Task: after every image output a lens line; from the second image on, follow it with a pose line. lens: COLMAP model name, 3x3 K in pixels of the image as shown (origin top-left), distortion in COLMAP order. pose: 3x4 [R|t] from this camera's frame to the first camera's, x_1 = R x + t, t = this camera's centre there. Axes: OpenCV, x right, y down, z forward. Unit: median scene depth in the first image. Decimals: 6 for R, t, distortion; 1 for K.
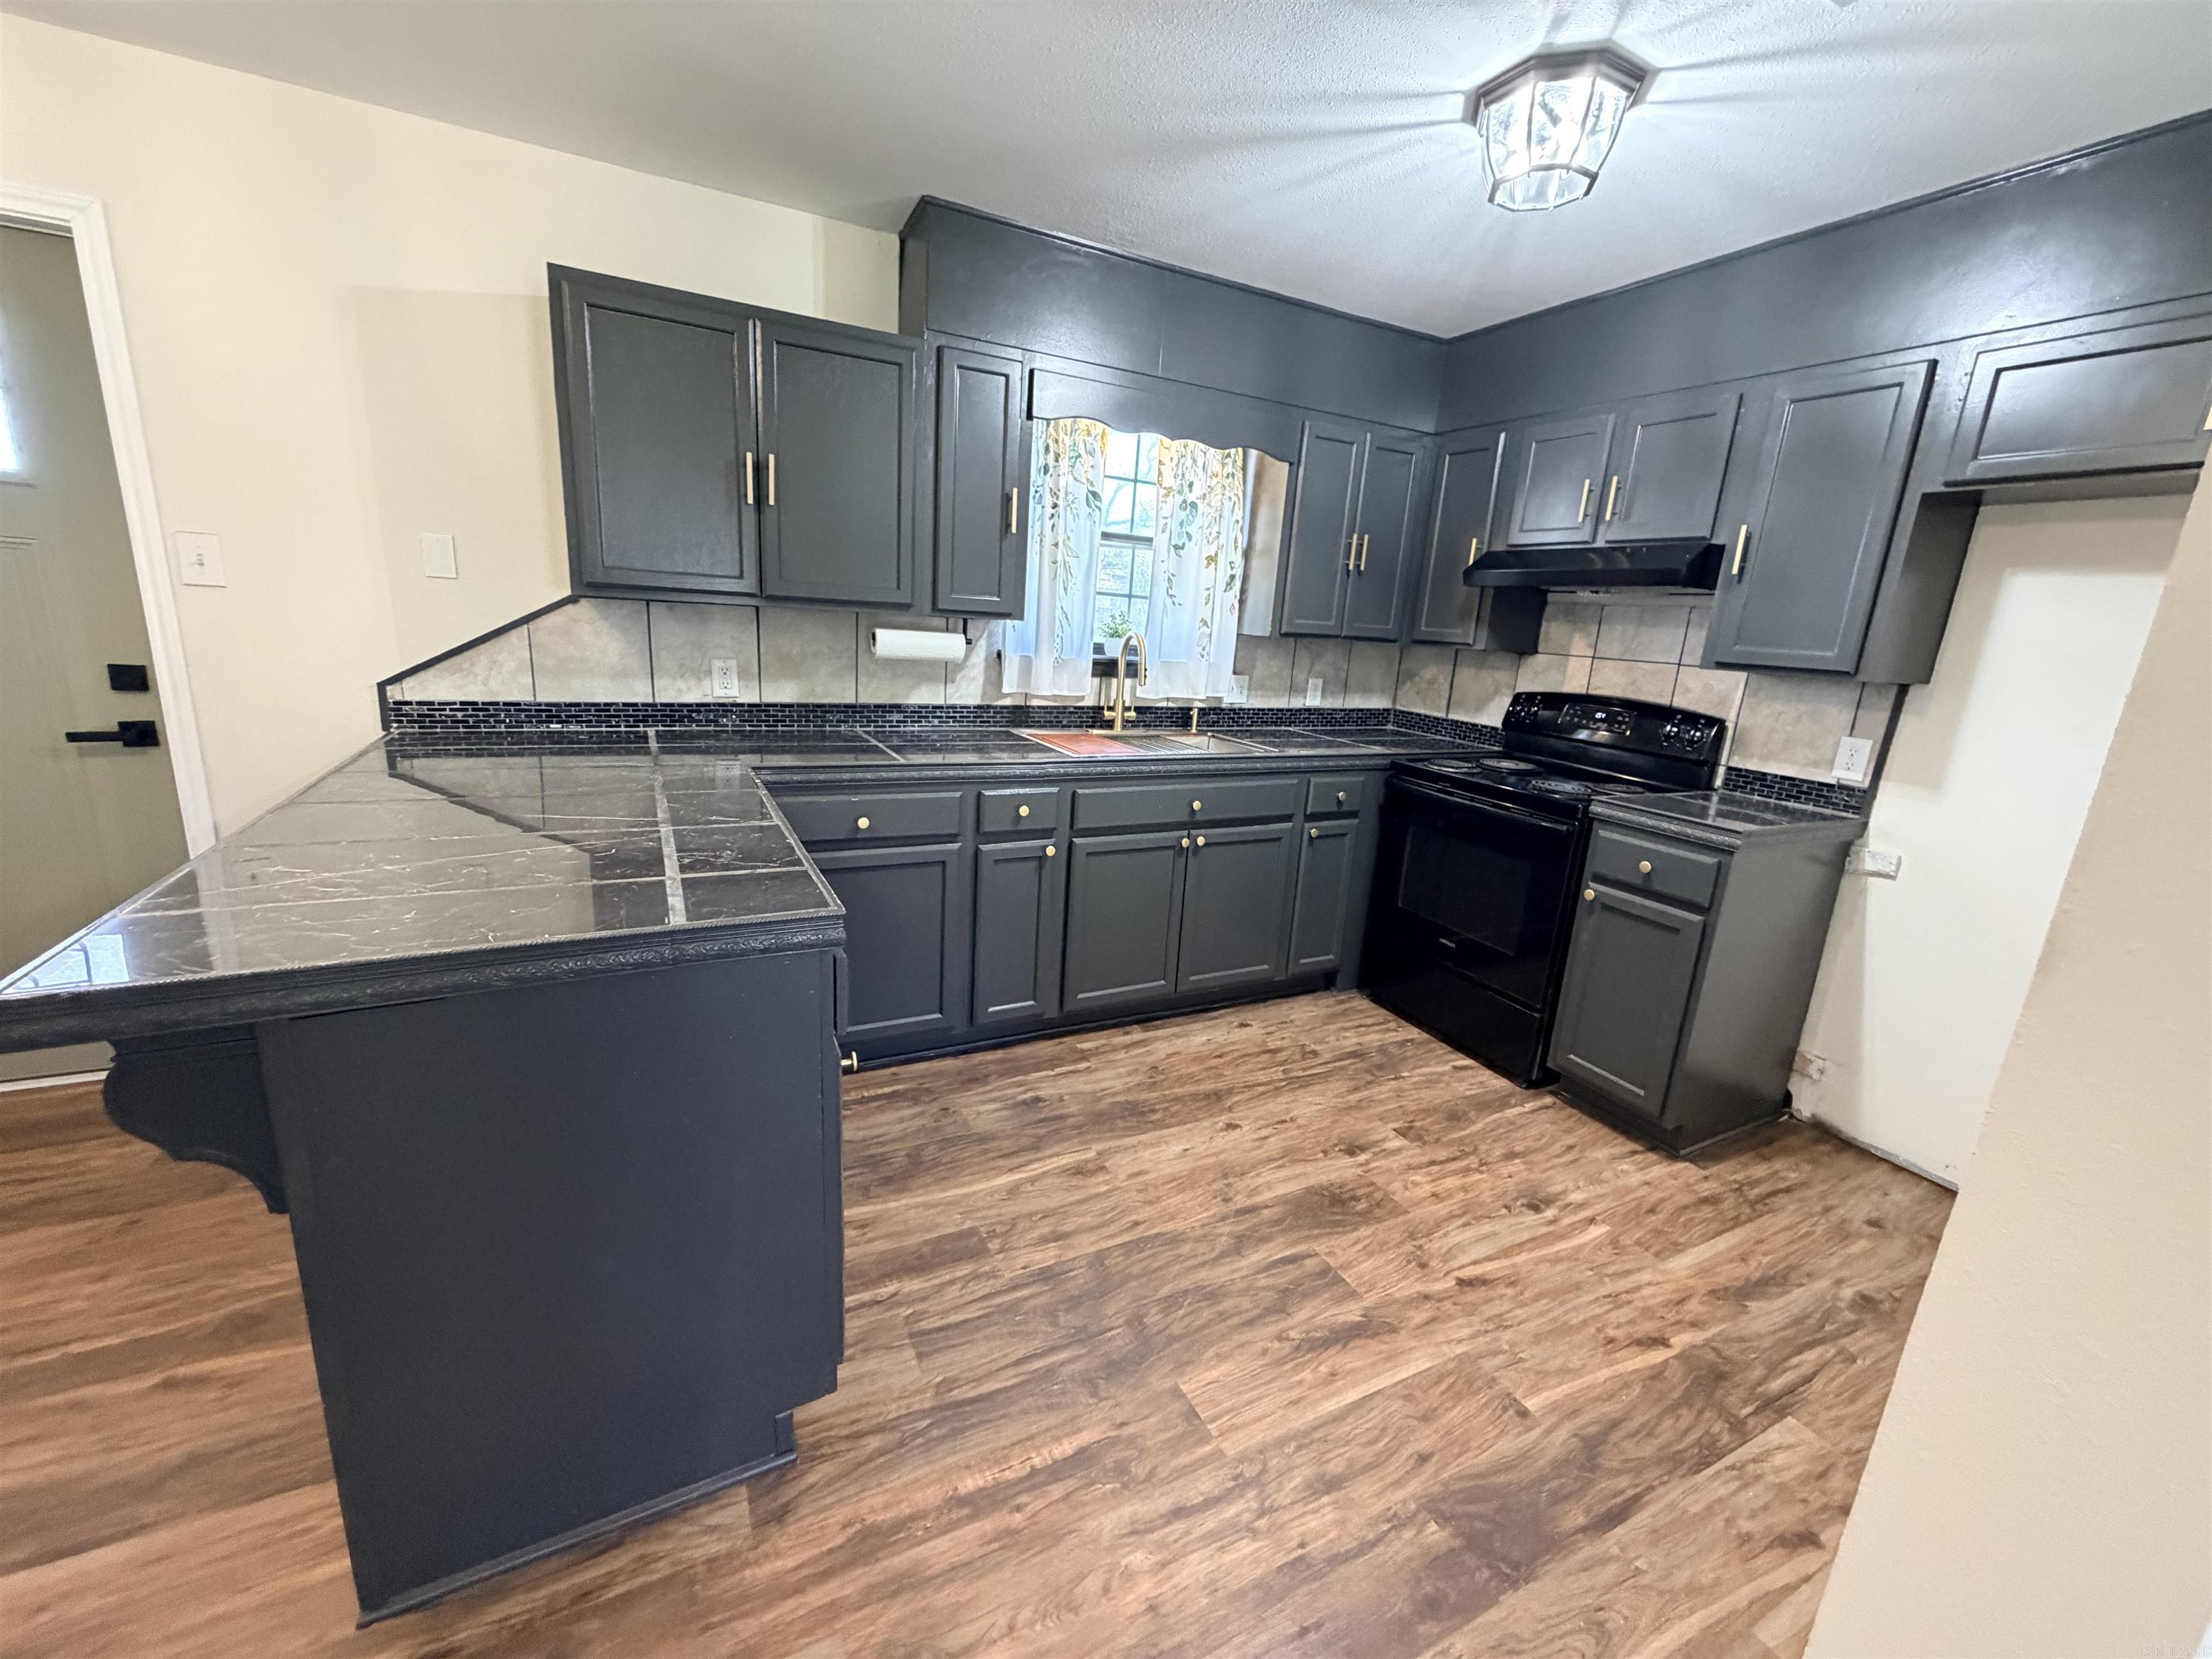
lens RADIAL K [[886.2, 0, 1103.6], [0, 886.2, 824.1], [0, 0, 1]] dist [-0.000089, 0.000158]
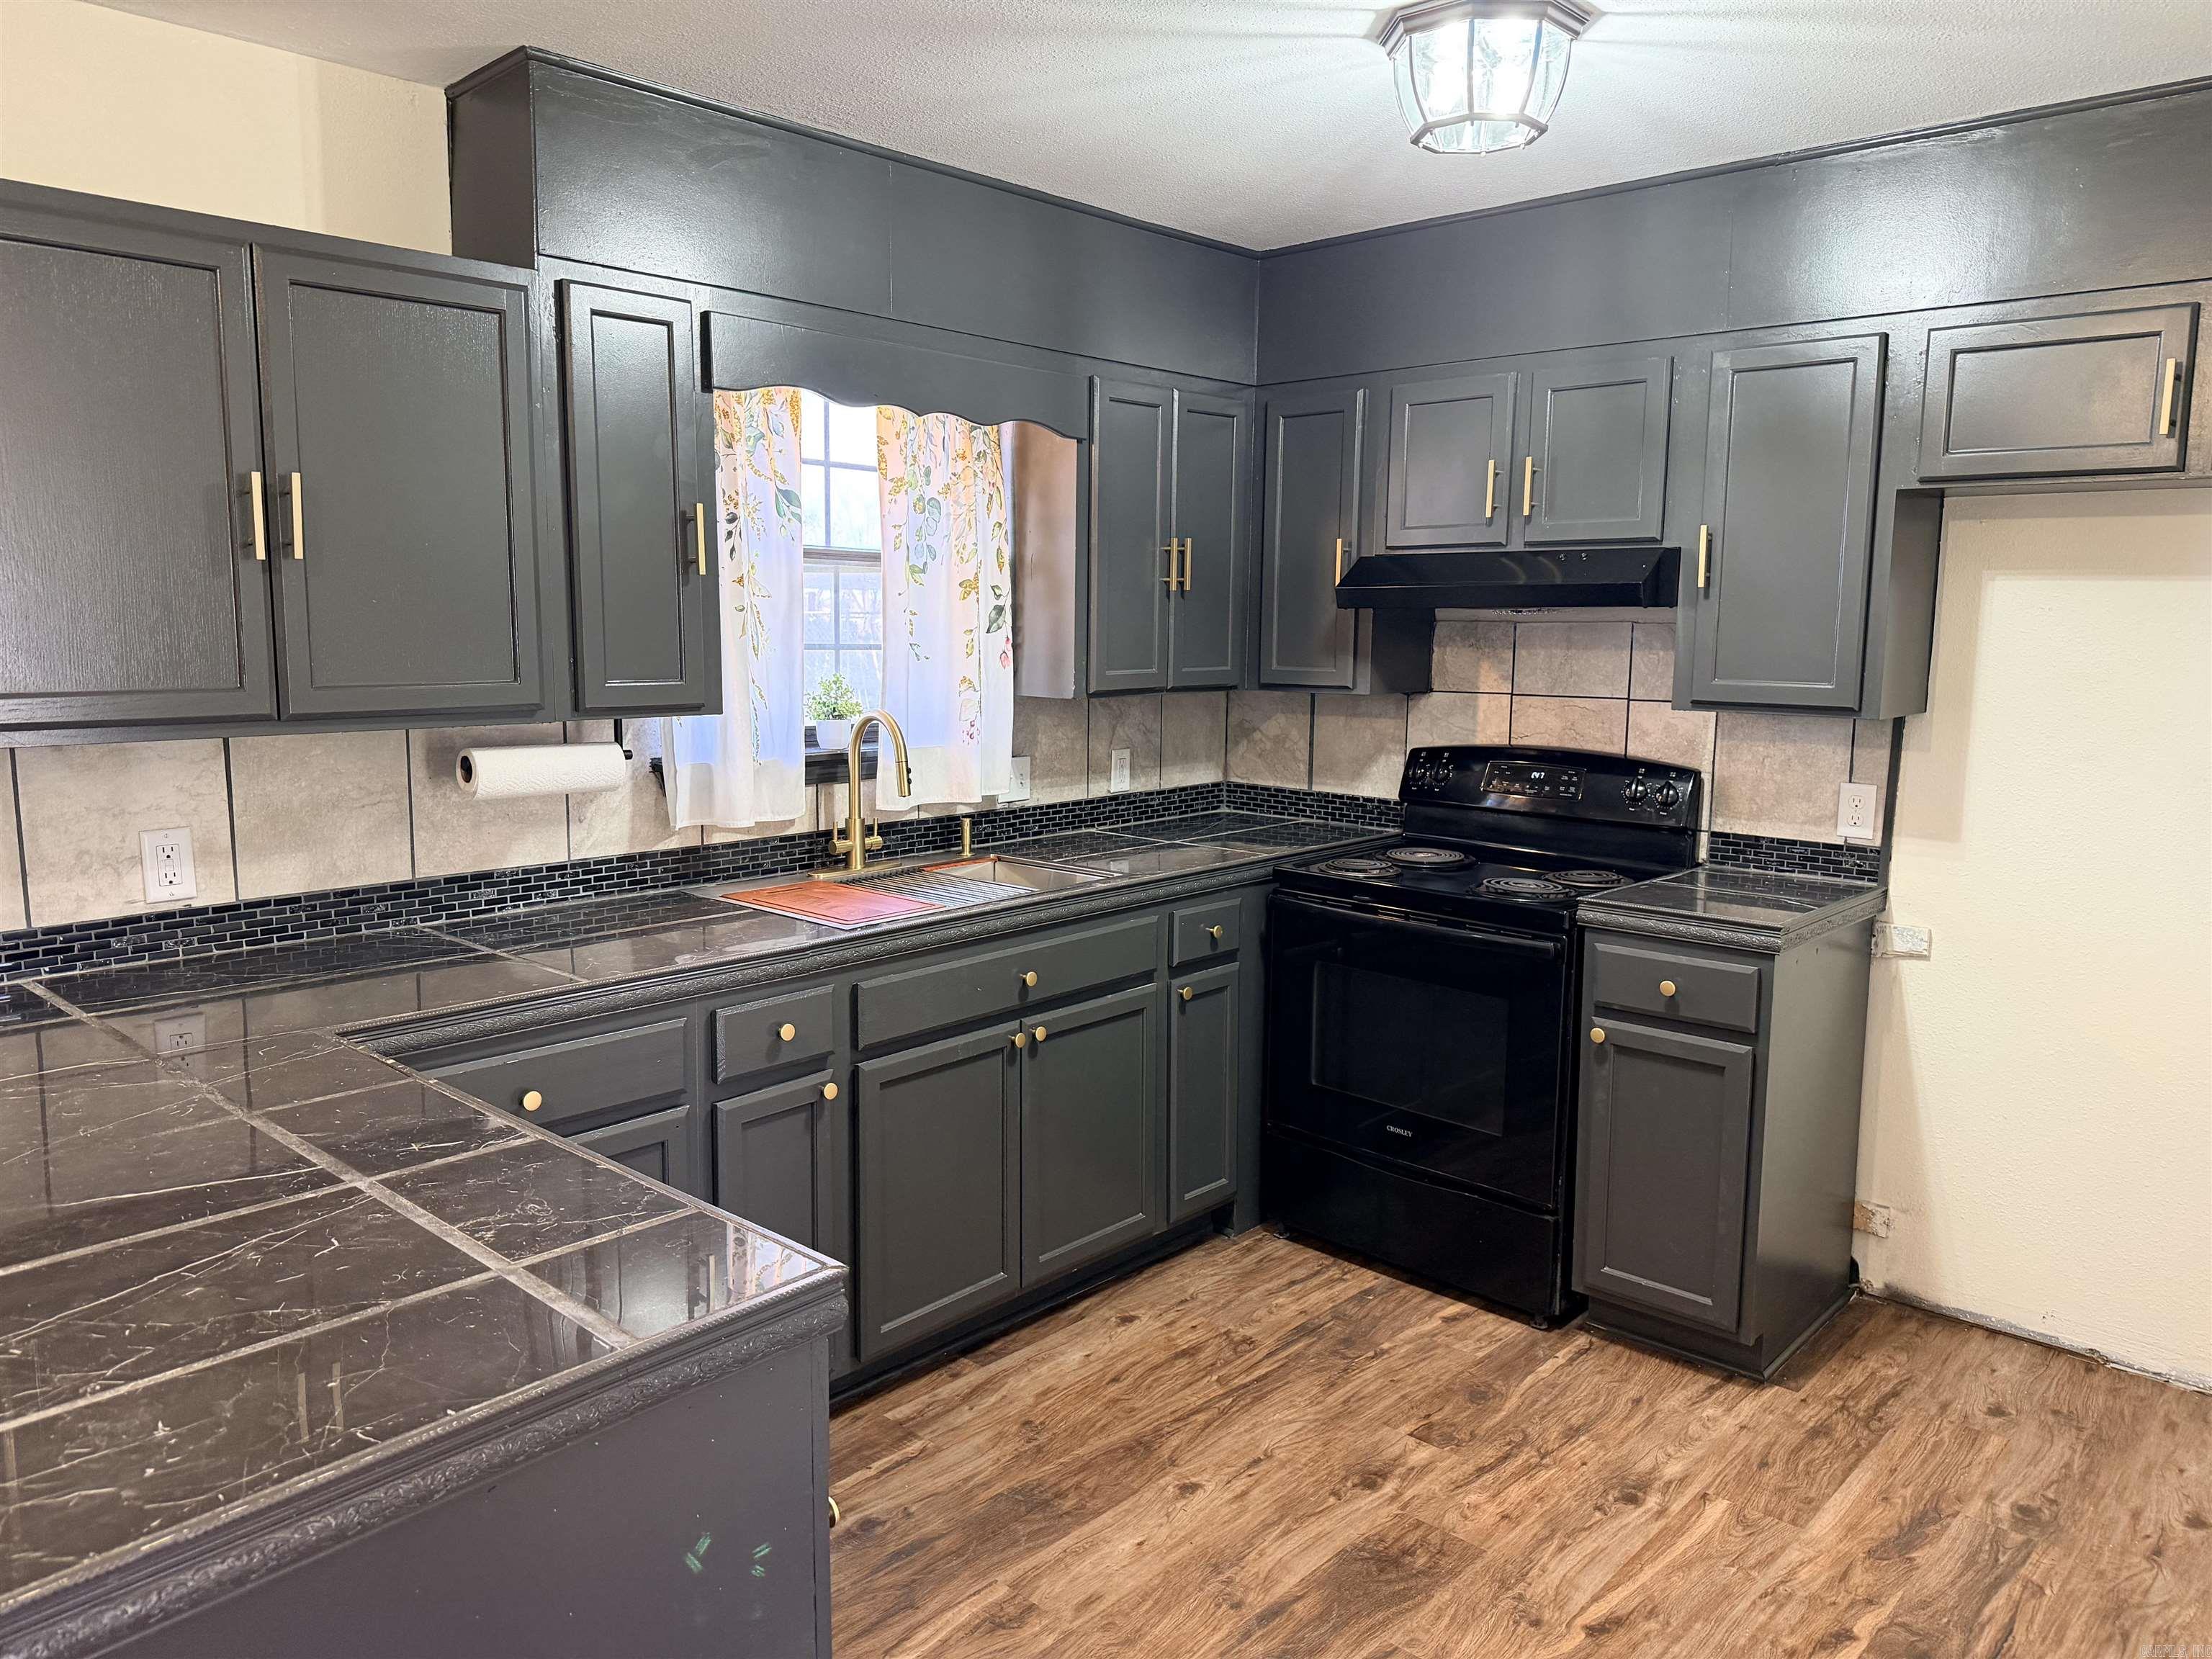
lens RADIAL K [[1551.1, 0, 1103.1], [0, 1551.1, 814.8], [0, 0, 1]] dist [0.056125, -0.072568]
pose [[0.936874, -0.100477, 0.334922, -0.216576], [0.130851, 0.988975, -0.069335, -0.057140], [-0.324262, 0.108782, 0.939692, -0.069012]]
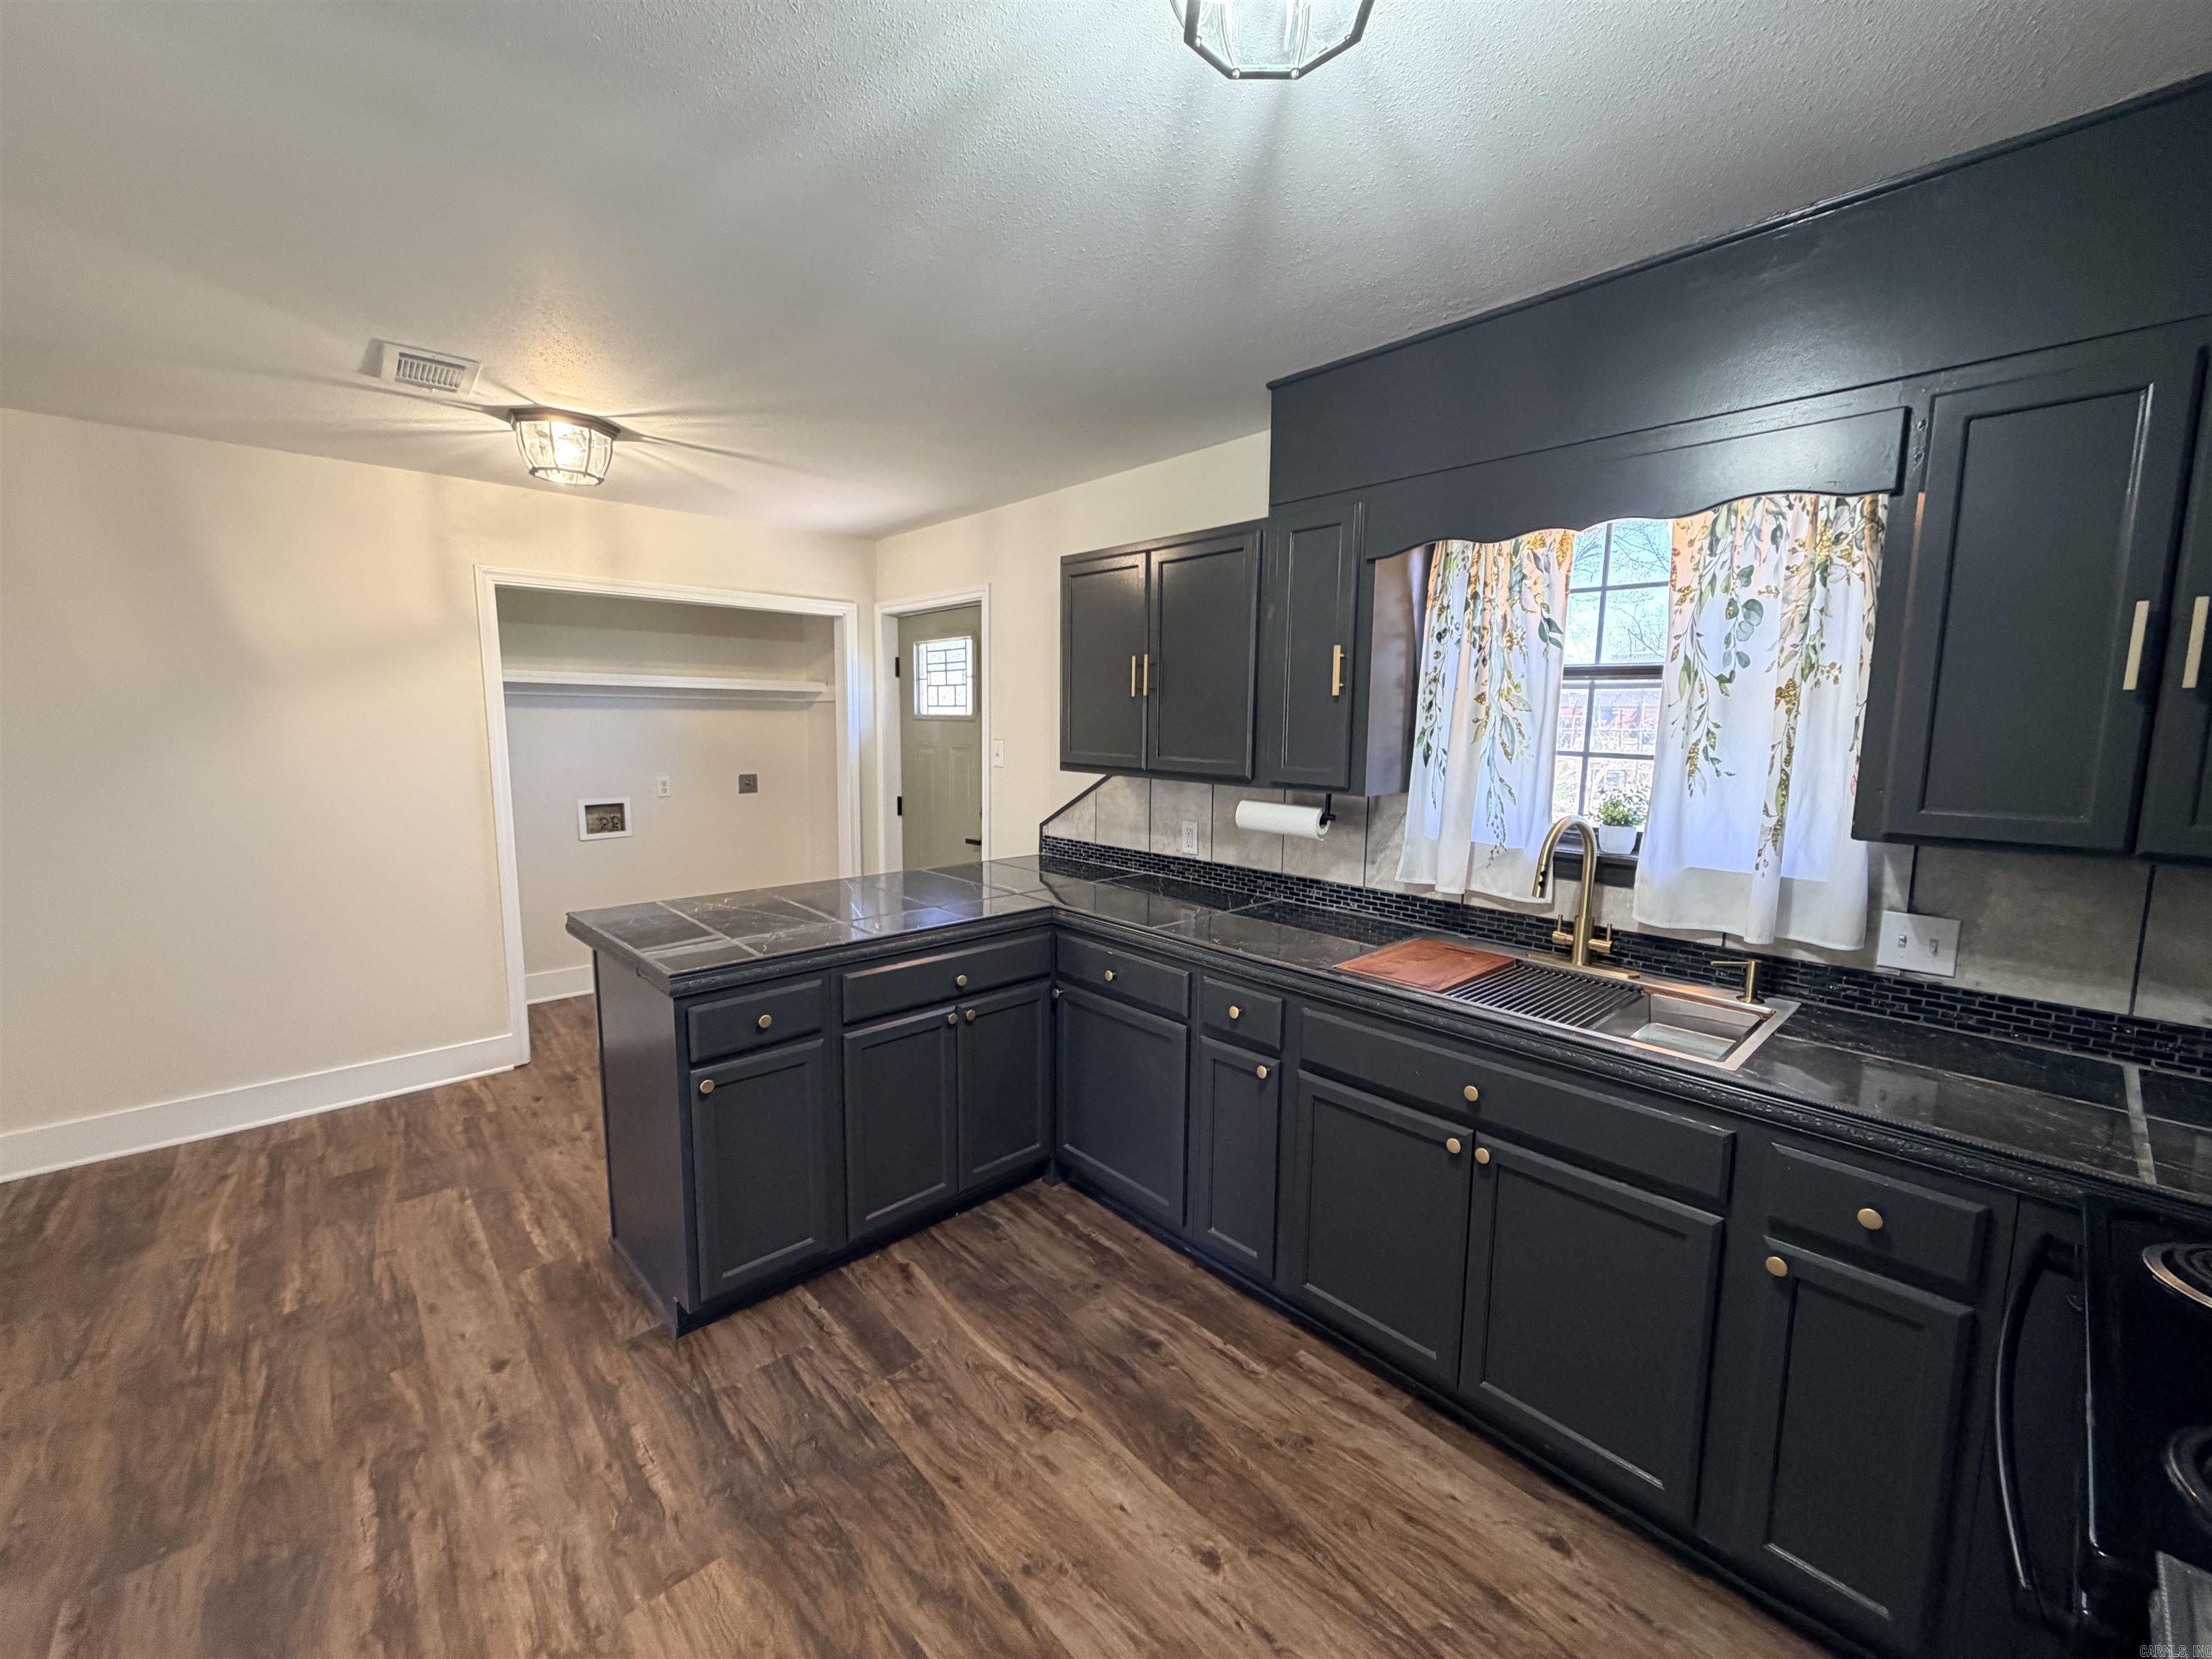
lens RADIAL K [[886.2, 0, 1097.0], [0, 886.2, 824.7], [0, 0, 1]] dist [-0.000089, 0.000158]
pose [[0.259938, 0.057937, -0.963886, 0.665366], [-0.219219, 0.975675, -0.000473, -0.156445], [0.940412, 0.211425, 0.266316, 0.581955]]
